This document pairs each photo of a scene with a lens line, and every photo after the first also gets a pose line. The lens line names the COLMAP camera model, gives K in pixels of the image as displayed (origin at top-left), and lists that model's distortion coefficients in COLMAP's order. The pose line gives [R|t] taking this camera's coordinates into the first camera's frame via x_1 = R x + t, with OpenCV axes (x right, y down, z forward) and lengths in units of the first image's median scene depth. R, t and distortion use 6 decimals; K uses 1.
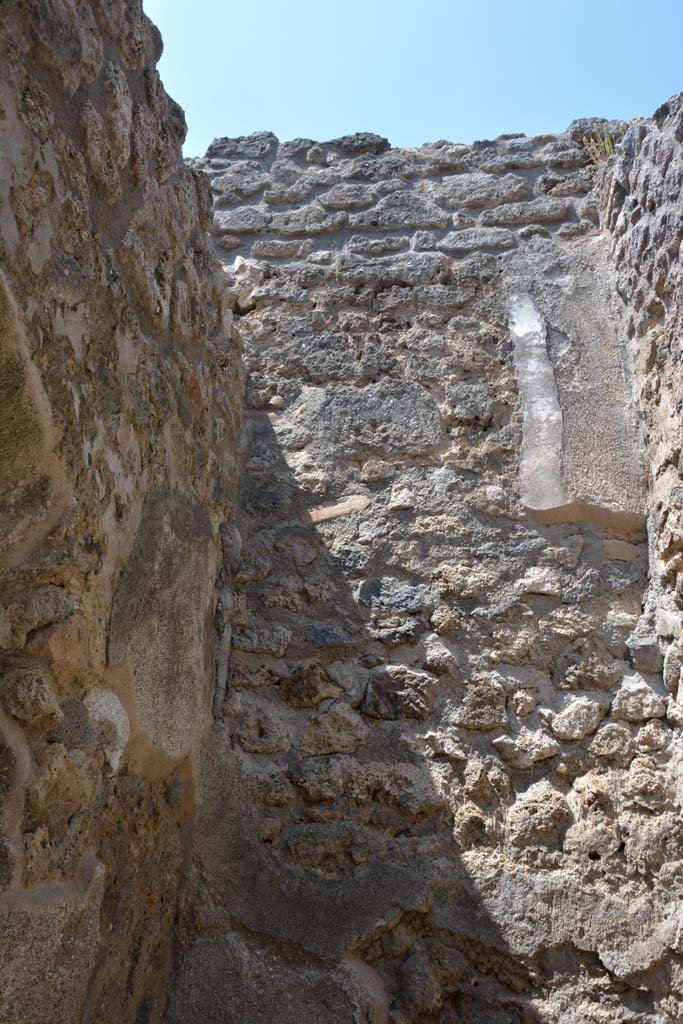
lens RADIAL K [[785.2, 0, 338.5], [0, 785.2, 510.7], [0, 0, 1]] dist [-0.155722, 0.098449]
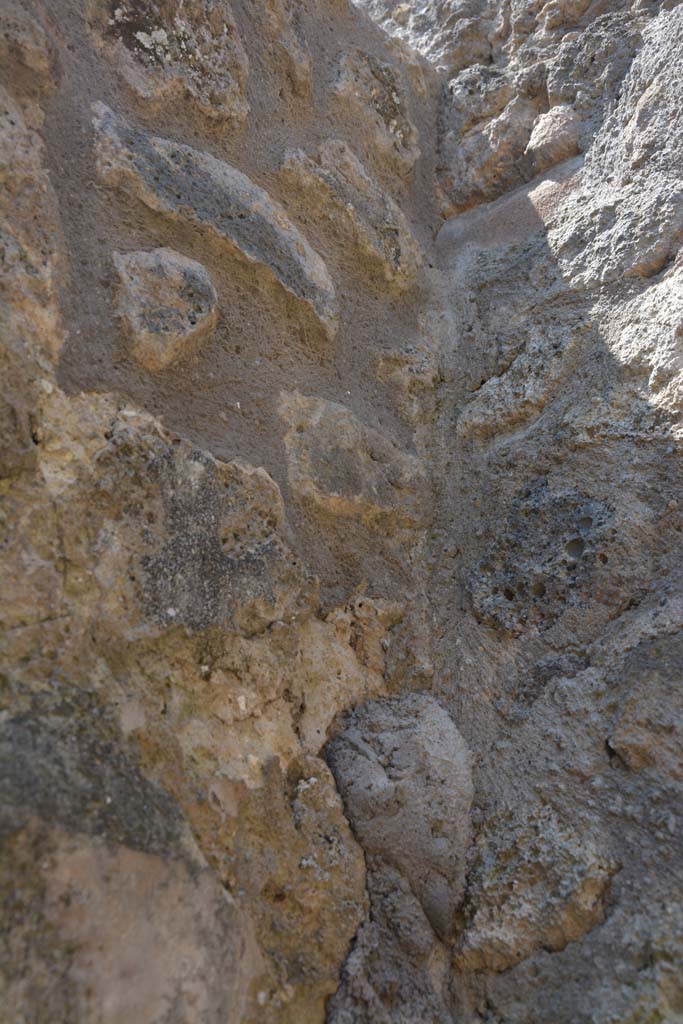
lens RADIAL K [[1639.6, 0, 338.1], [0, 1639.6, 513.9], [0, 0, 1]] dist [0.235693, 0.000000]
pose [[0.816298, -0.308597, -0.488288, 0.099909], [0.266970, 0.951184, -0.154838, 0.039909], [0.512234, -0.003964, 0.858836, 0.676533]]
